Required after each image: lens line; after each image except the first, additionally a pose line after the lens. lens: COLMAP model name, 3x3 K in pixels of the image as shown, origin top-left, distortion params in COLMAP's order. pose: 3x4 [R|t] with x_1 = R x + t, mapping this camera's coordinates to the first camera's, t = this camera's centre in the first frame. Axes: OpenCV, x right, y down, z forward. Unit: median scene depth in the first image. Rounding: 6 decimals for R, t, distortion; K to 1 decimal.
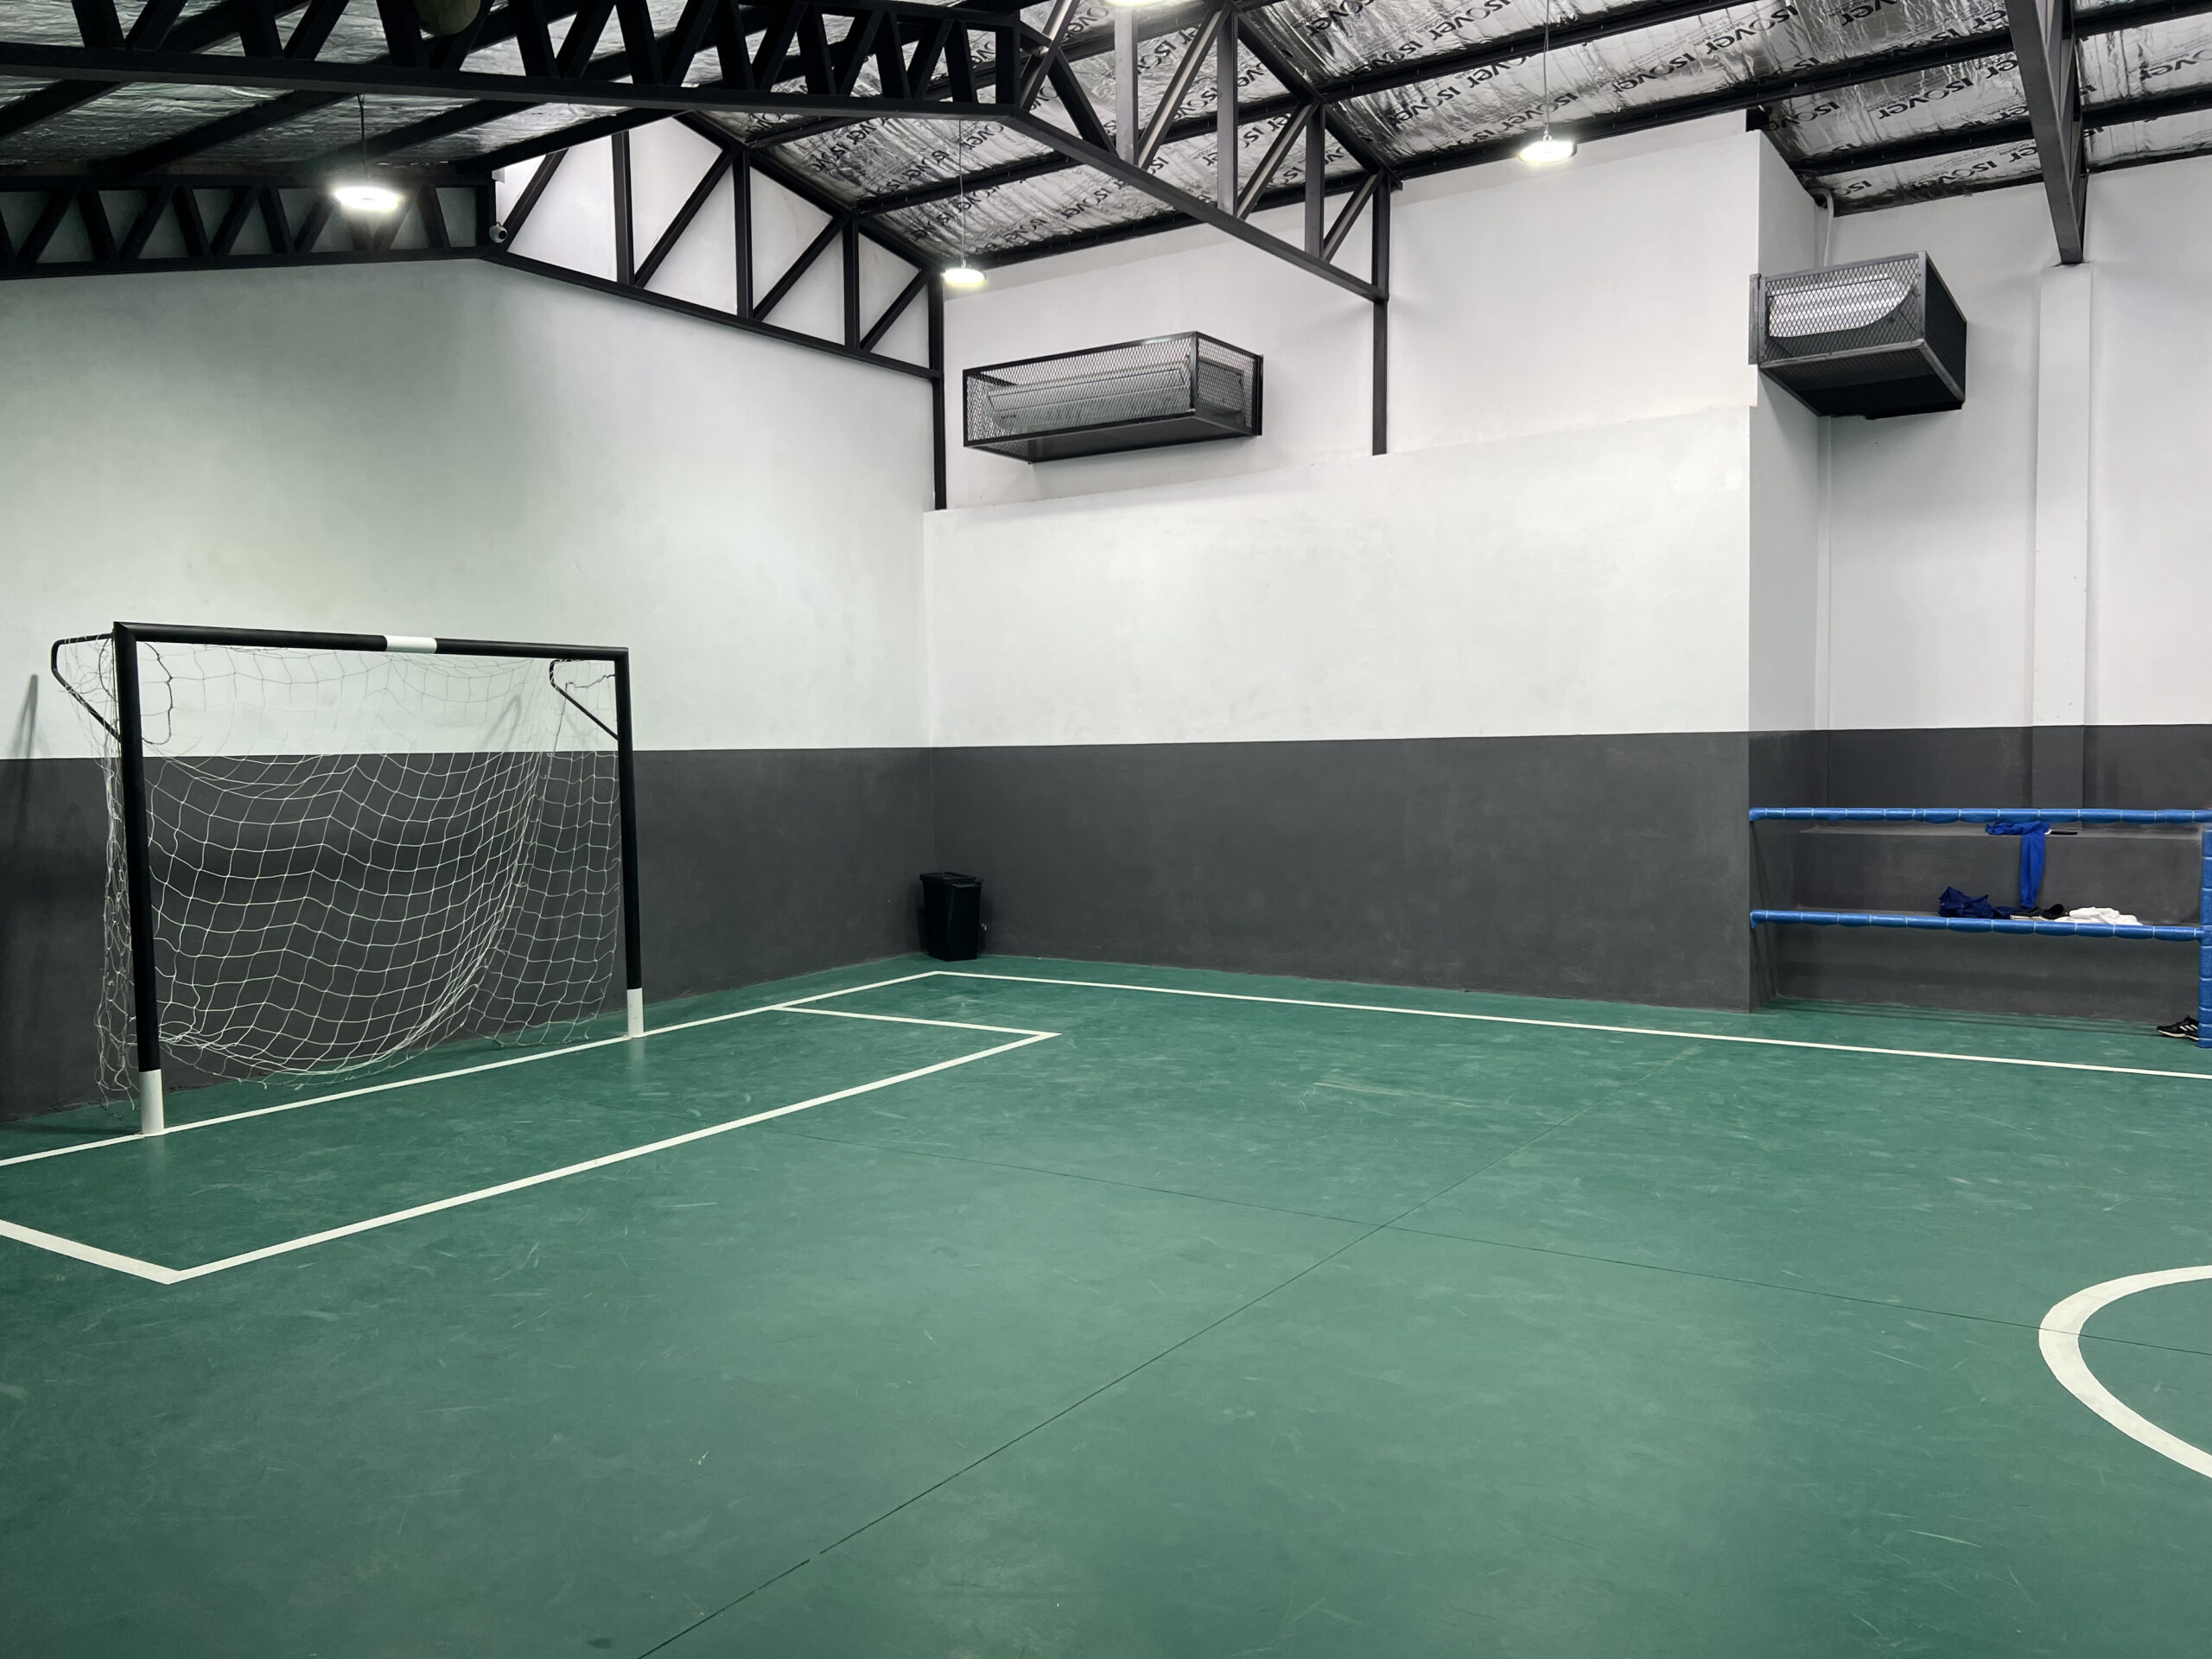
lens RADIAL K [[1672.3, 0, 1113.3], [0, 1672.3, 829.6], [0, 0, 1]] dist [0.016178, 0.007559]
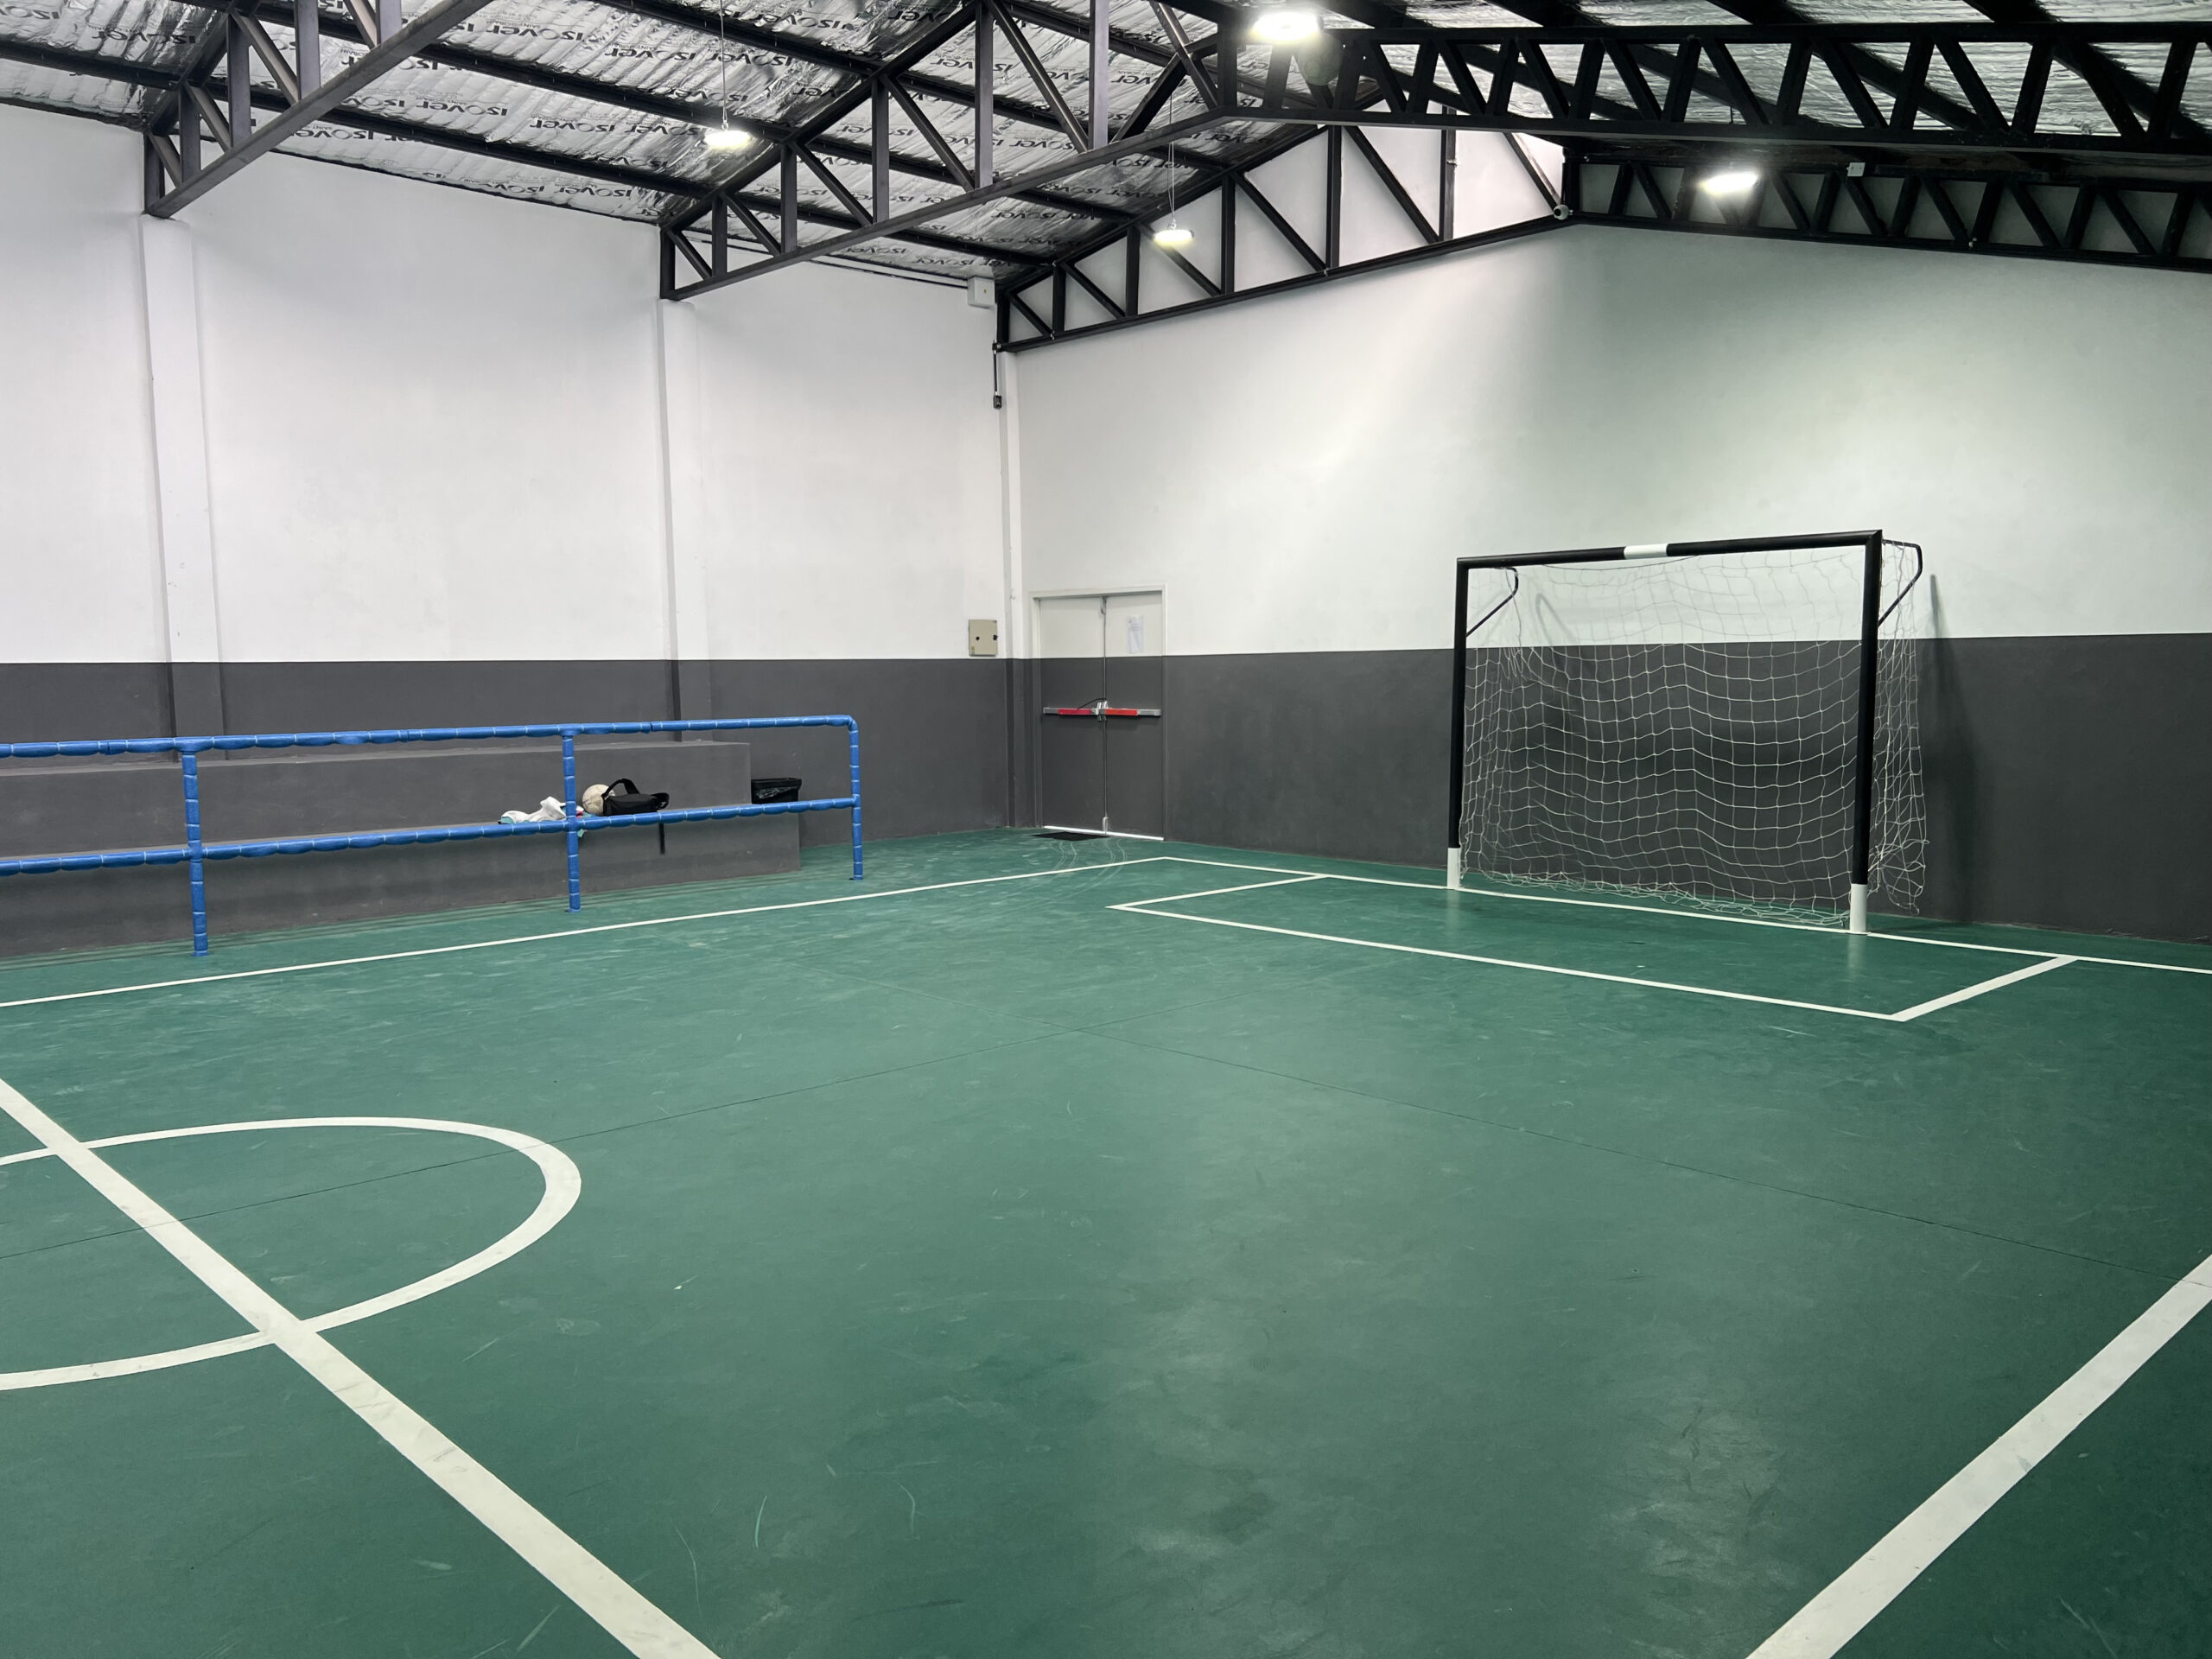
lens RADIAL K [[1672.3, 0, 1115.1], [0, 1672.3, 831.0], [0, 0, 1]] dist [0.016178, 0.007559]
pose [[-0.245842, 0.099903, -0.964148, 0.824849], [-0.048256, 0.992180, 0.115112, -0.036211], [0.968108, 0.074825, -0.239098, 0.970567]]
